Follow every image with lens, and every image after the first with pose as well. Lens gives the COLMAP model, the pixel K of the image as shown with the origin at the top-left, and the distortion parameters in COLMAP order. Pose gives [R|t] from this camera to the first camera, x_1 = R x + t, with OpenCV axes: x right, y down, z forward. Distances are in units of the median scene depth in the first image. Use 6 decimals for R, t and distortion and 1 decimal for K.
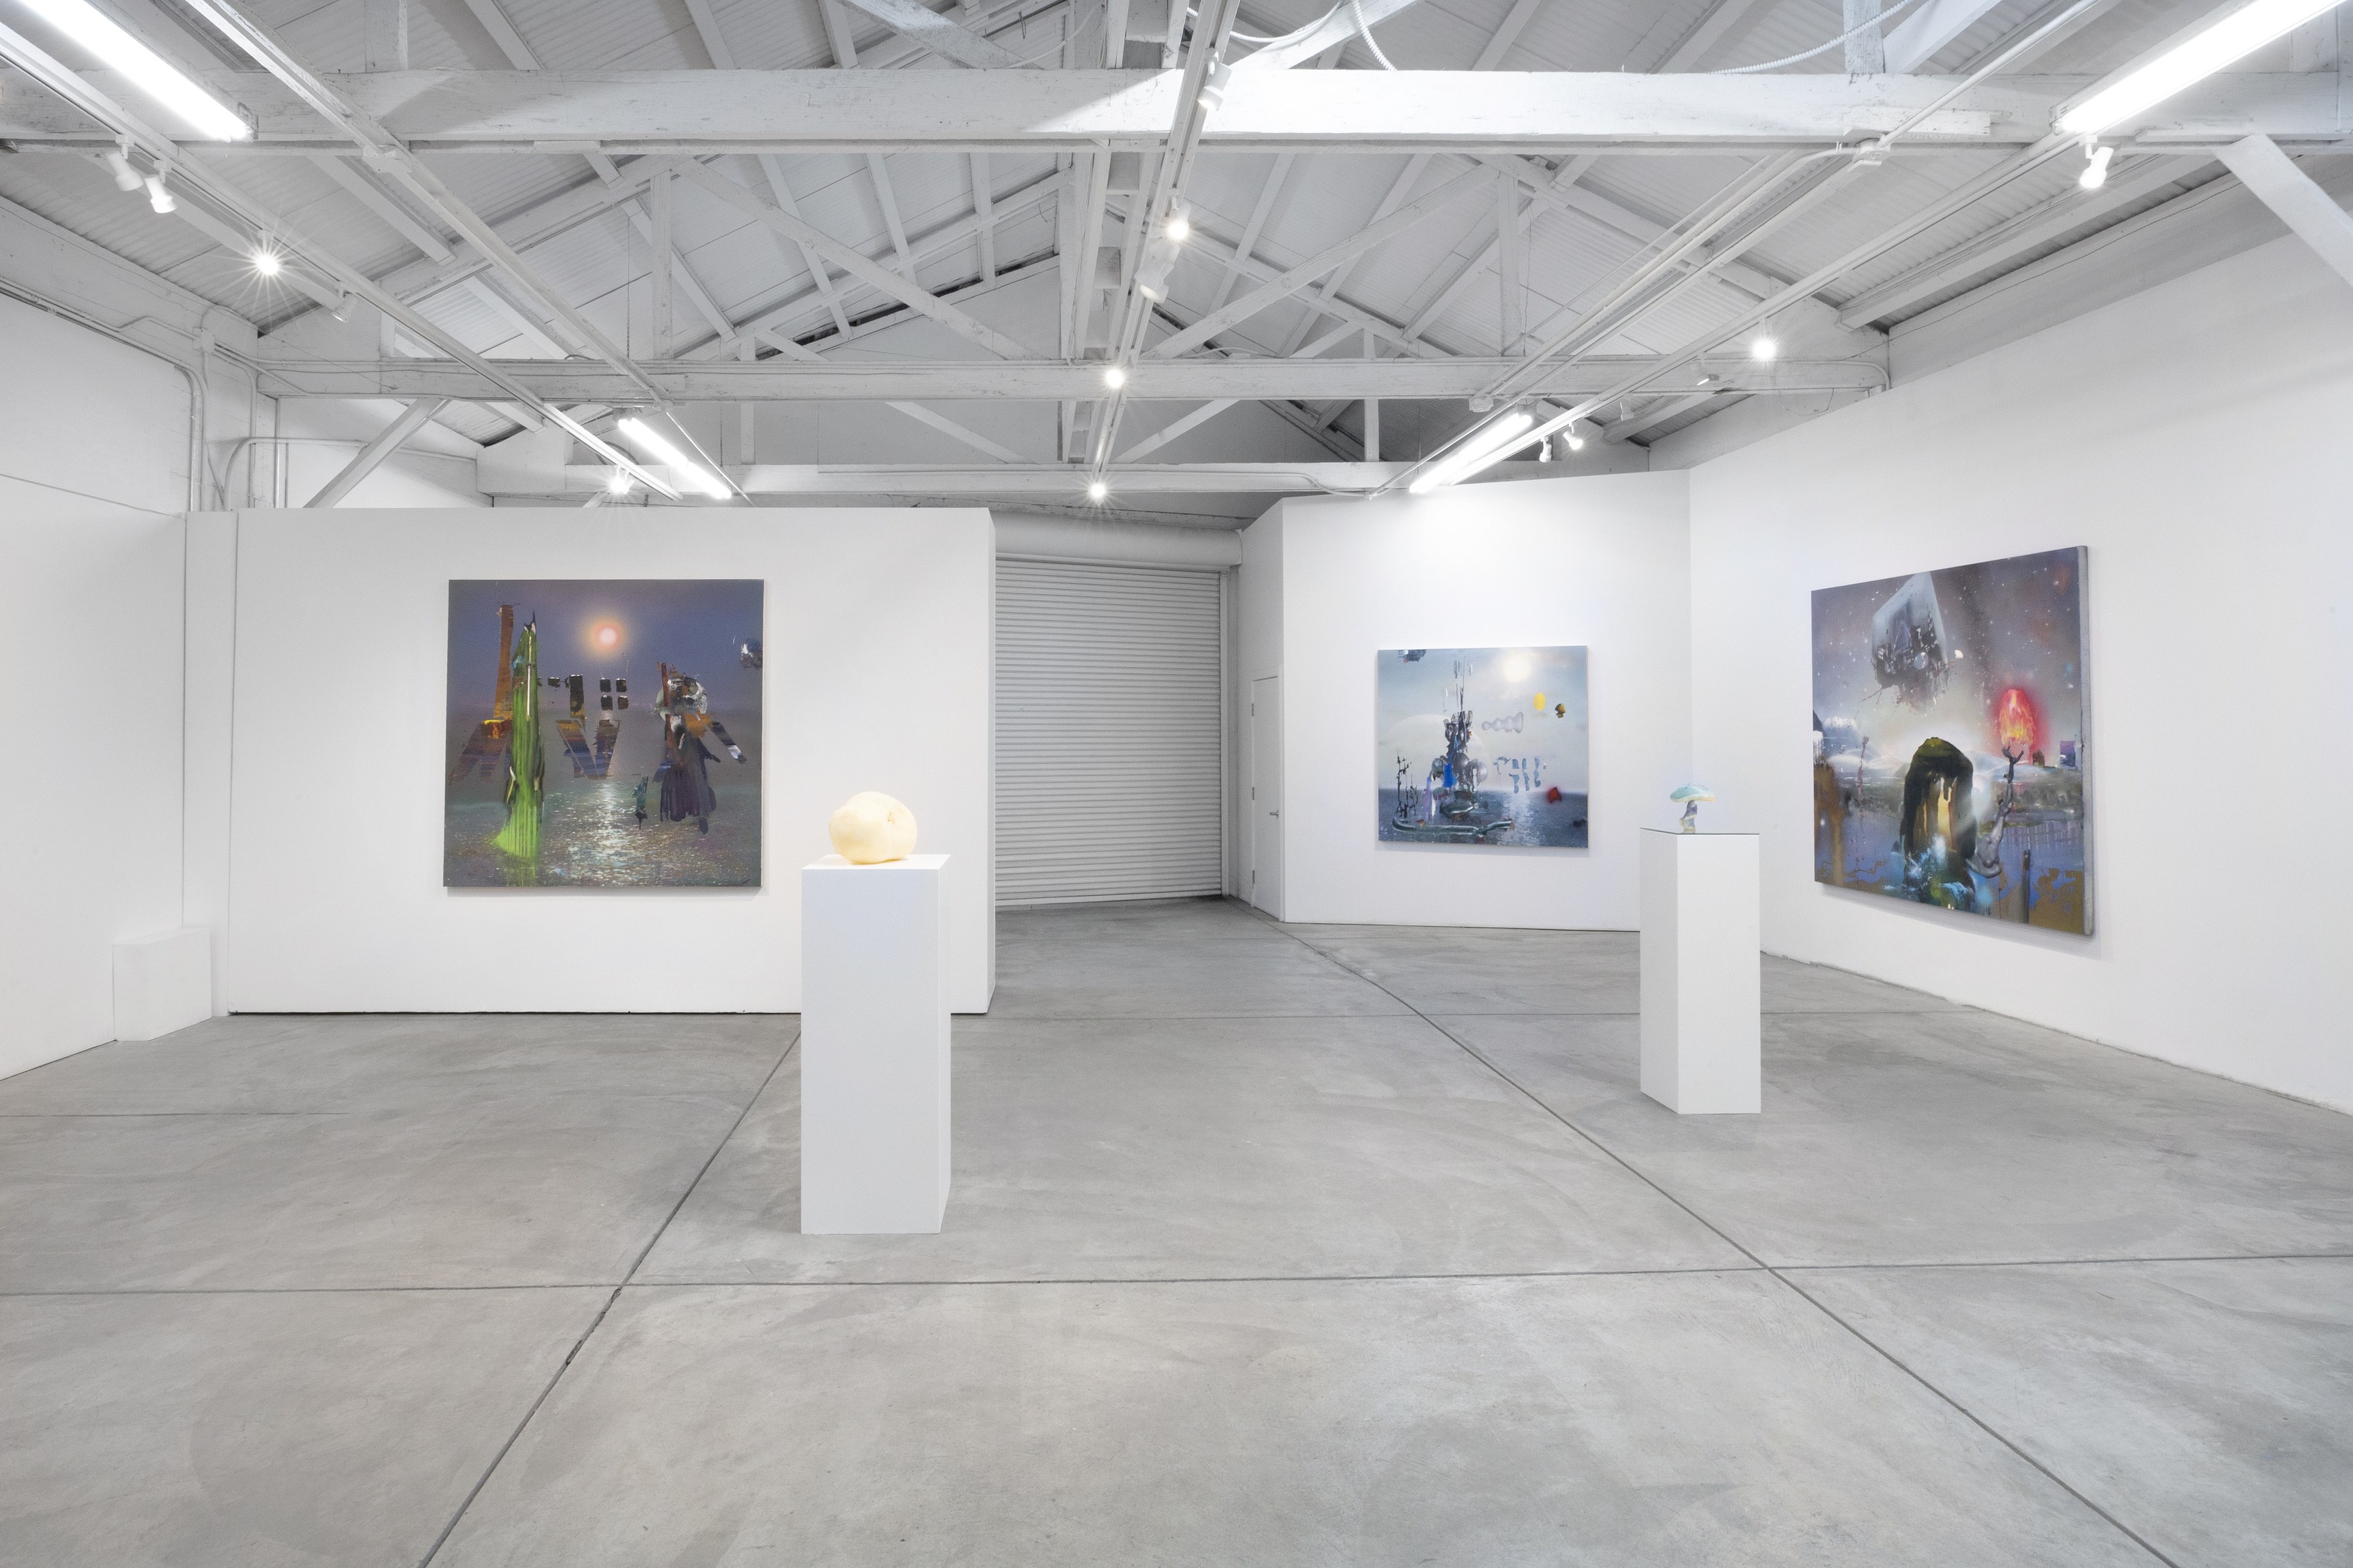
lens RADIAL K [[1337.5, 0, 1083.2], [0, 1337.5, 686.8], [0, 0, 1]] dist [-0.029893, 0.012509]
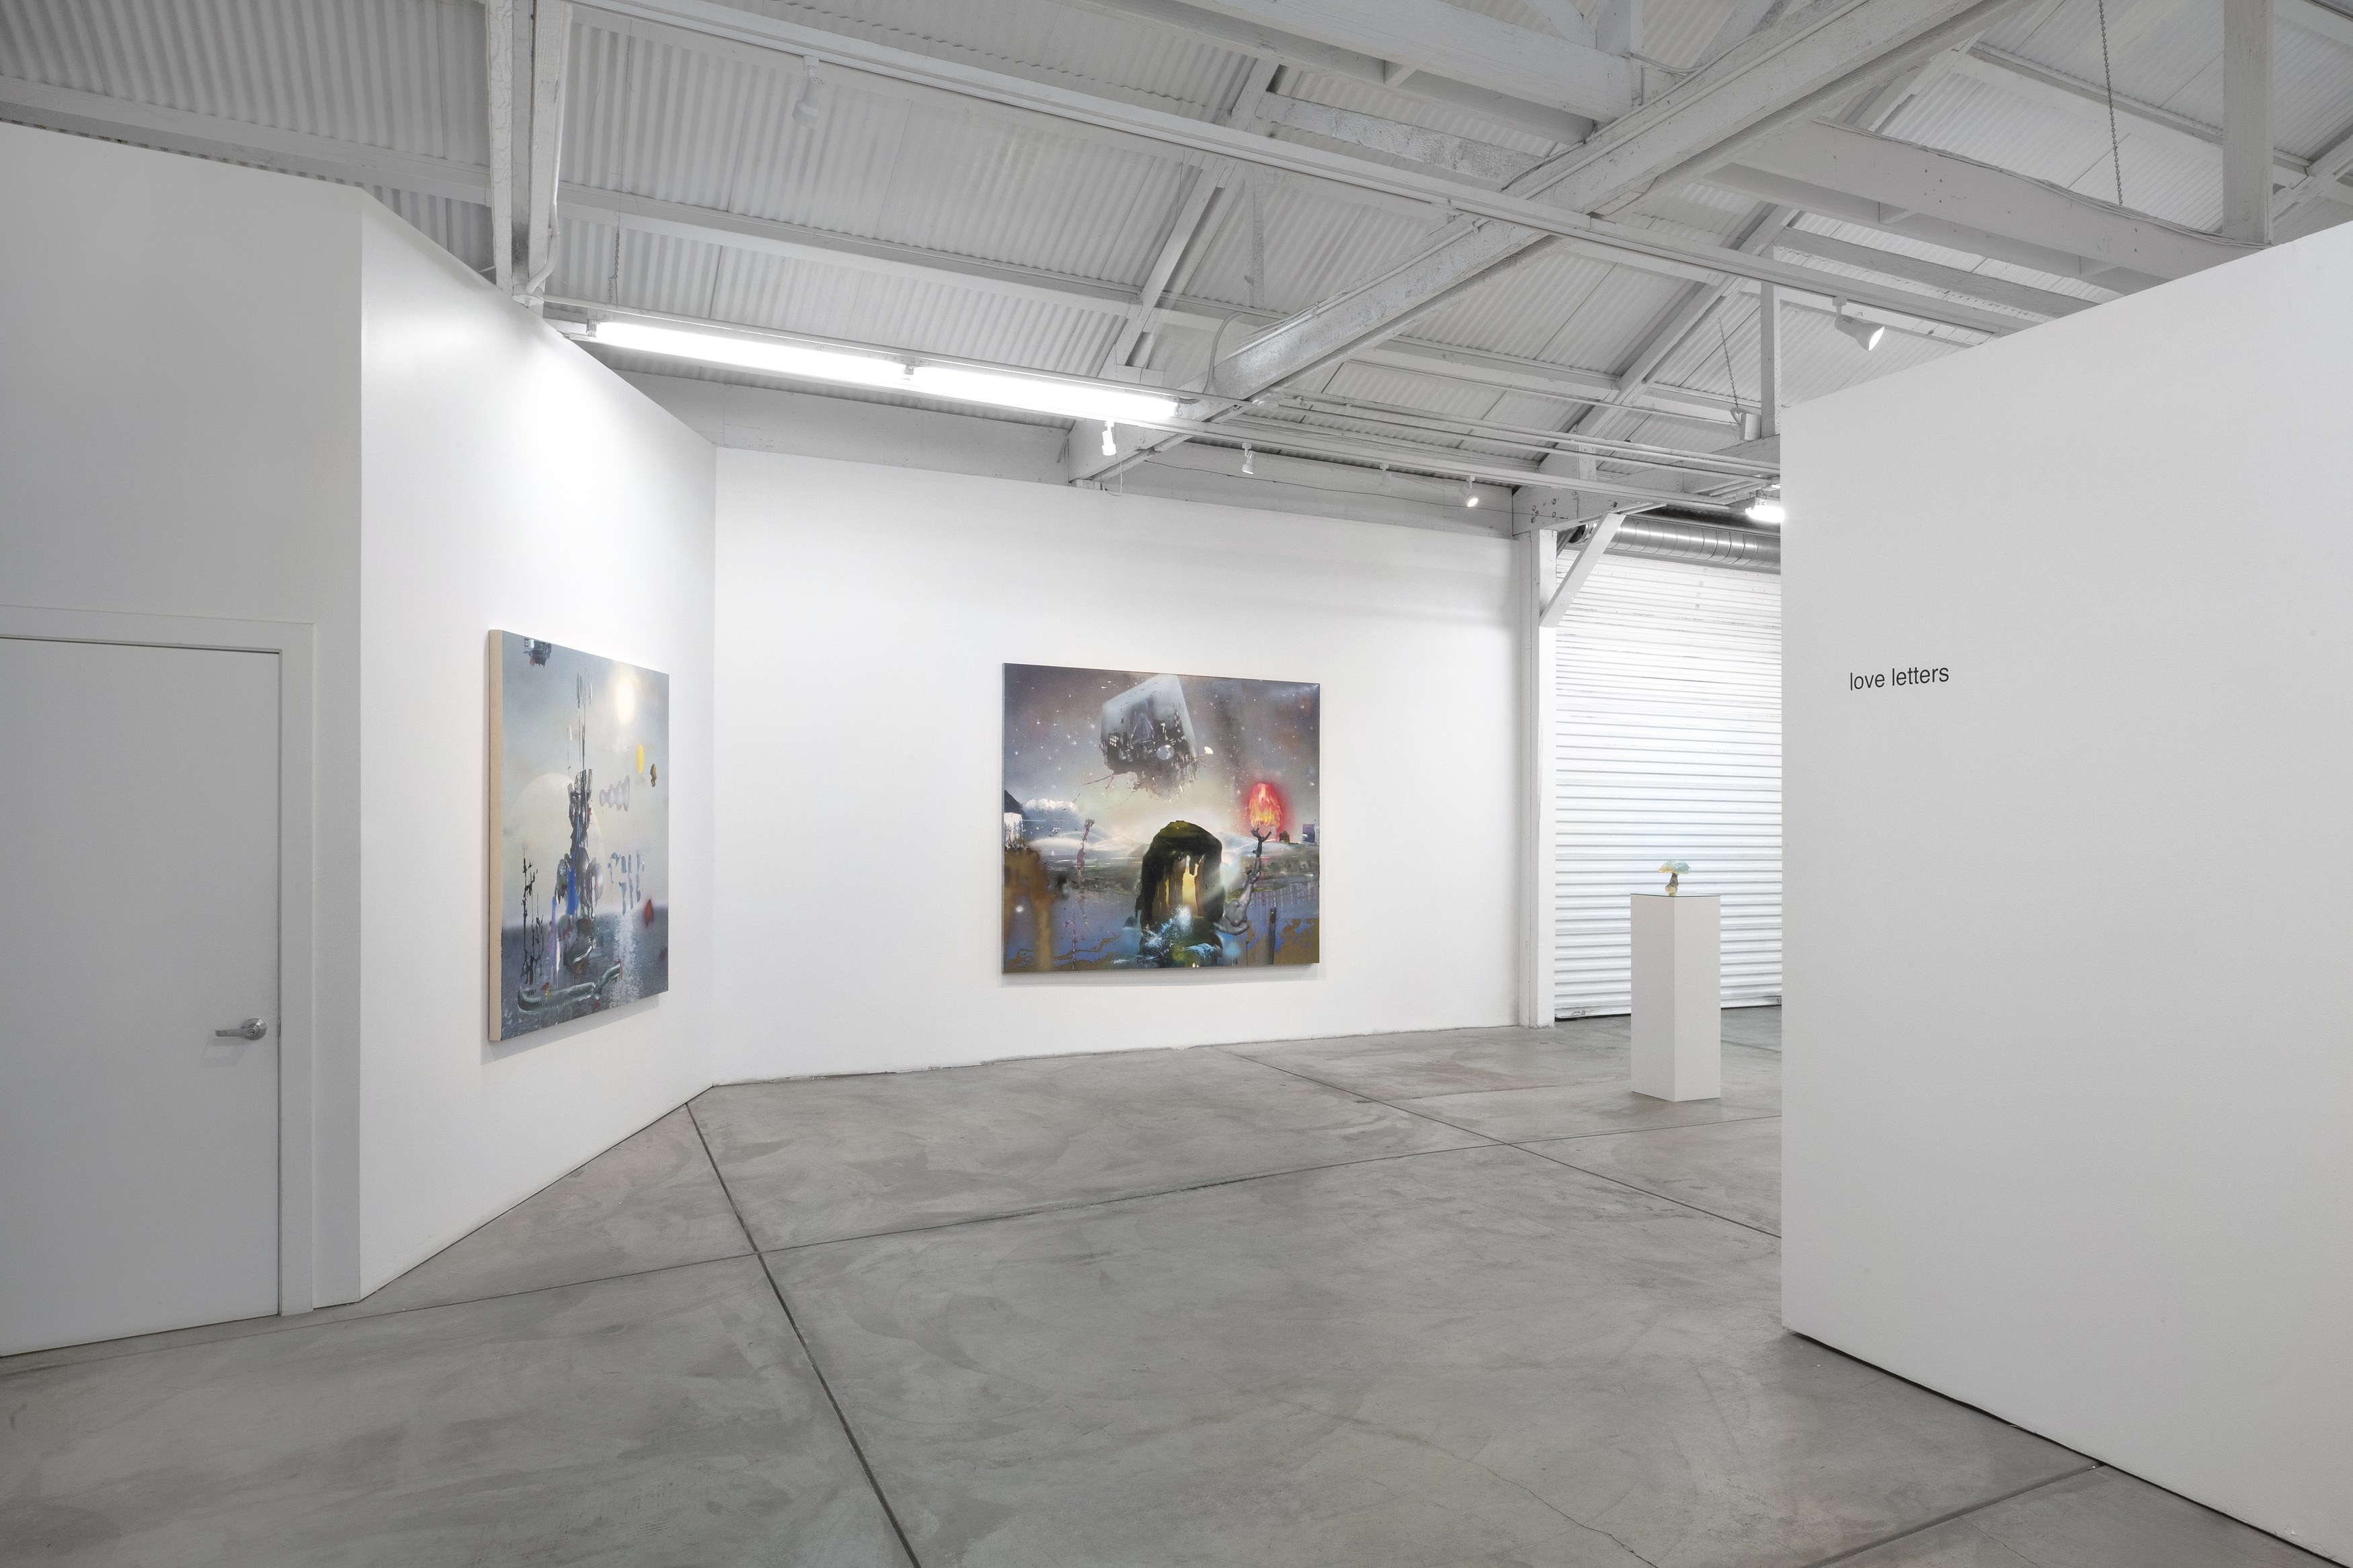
lens RADIAL K [[1434.6, 0, 1167.0], [0, 1434.6, 785.0], [0, 0, 1]] dist [0.001305, 0.000013]
pose [[-0.381183, 0.016791, 0.924347, -0.528129], [-0.041699, 0.998505, -0.035334, 0.054605], [-0.923559, -0.052013, -0.379913, 1.569049]]
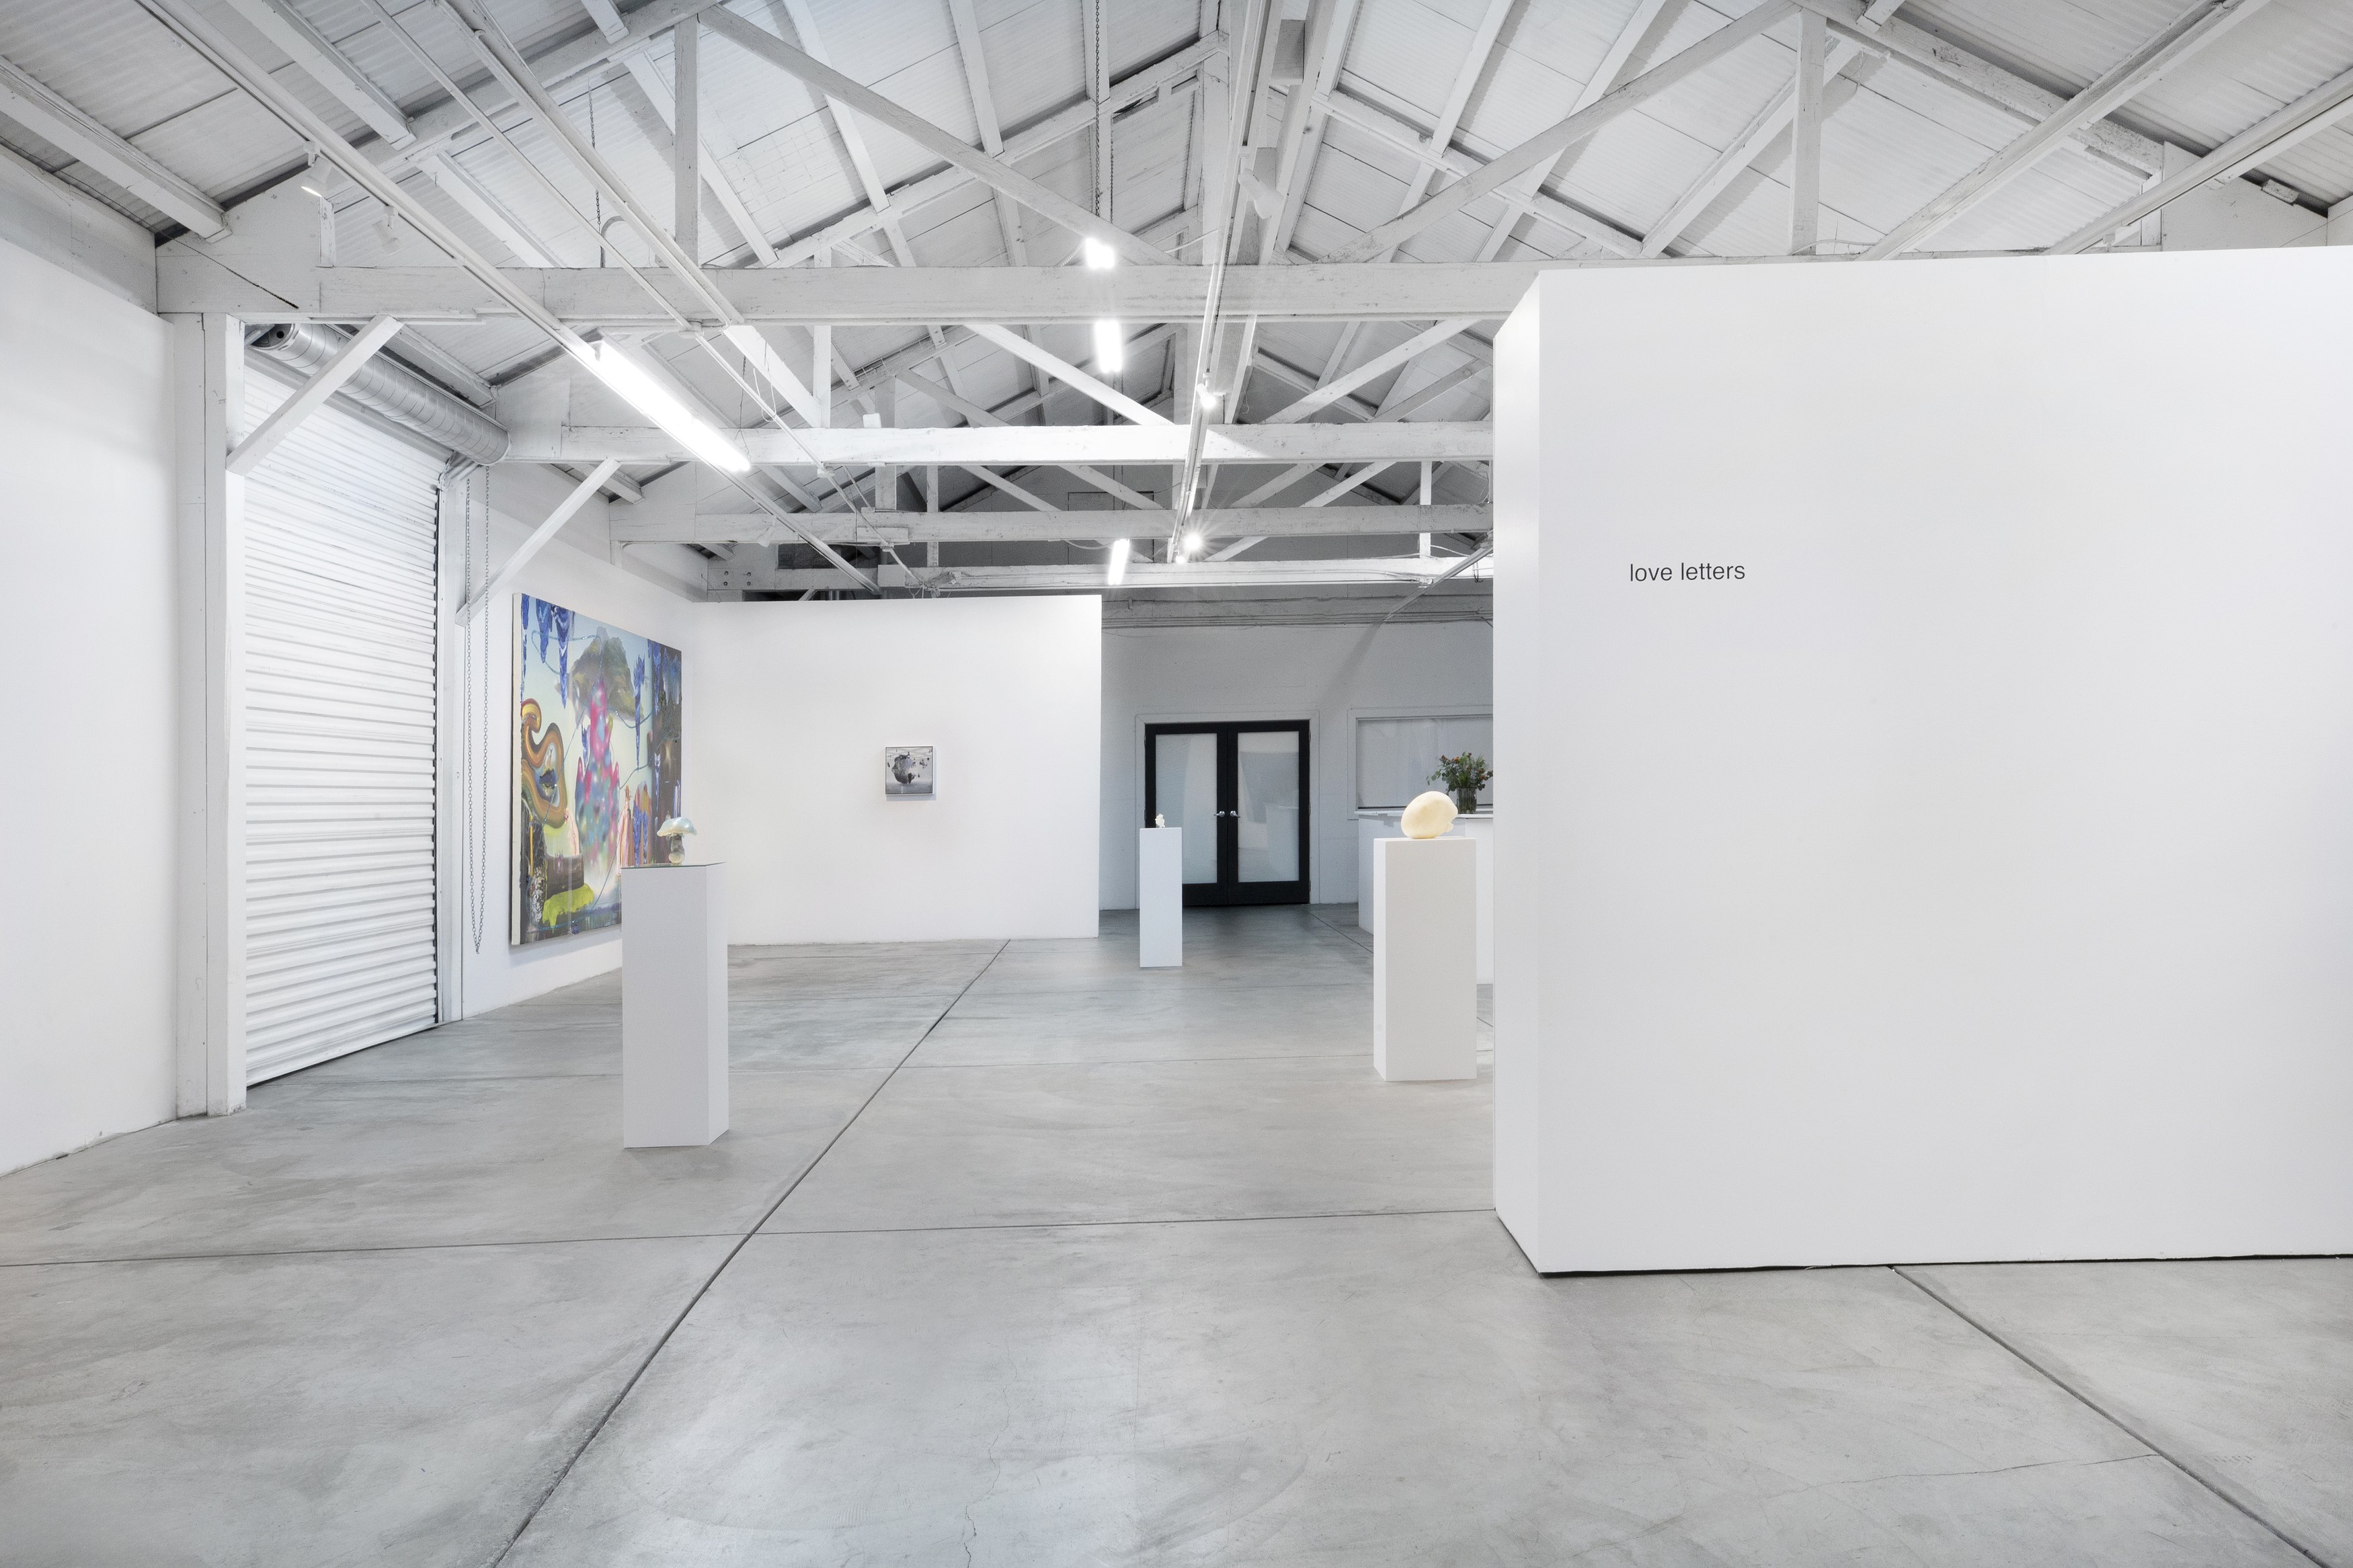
lens RADIAL K [[1754.8, 0, 1185.9], [0, 1754.8, 762.2], [0, 0, 1]] dist [0.007159, 0.005531]
pose [[-0.999612, 0.026952, 0.007077, 0.046366], [0.026574, 0.998449, -0.048919, 0.082407], [-0.008384, -0.048712, -0.998778, 1.769580]]
